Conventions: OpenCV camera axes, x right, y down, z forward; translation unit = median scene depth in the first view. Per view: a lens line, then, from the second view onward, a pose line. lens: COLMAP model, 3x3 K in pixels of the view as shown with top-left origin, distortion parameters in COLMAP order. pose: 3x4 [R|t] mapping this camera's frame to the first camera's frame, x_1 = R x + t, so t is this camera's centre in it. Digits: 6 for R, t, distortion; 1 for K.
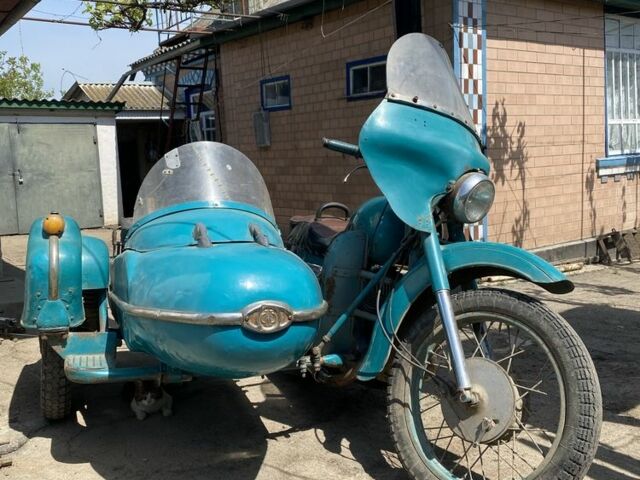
lens RADIAL K [[566.7, 0, 320.0], [0, 566.7, 240.0], [0, 0, 1]] dist [0.082396, -0.107906]
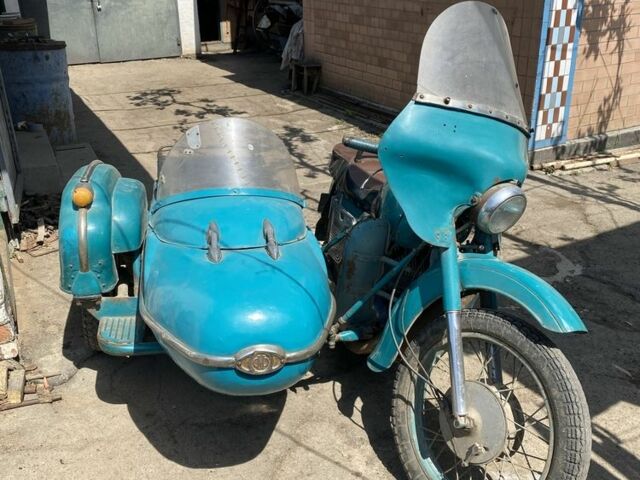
lens RADIAL K [[566.7, 0, 320.0], [0, 566.7, 240.0], [0, 0, 1]] dist [0.082396, -0.107906]
pose [[0.991335, 0.072773, -0.109360, 0.076857], [-0.043242, 0.966905, 0.251444, -0.233571], [0.124039, -0.244536, 0.961674, 0.050433]]
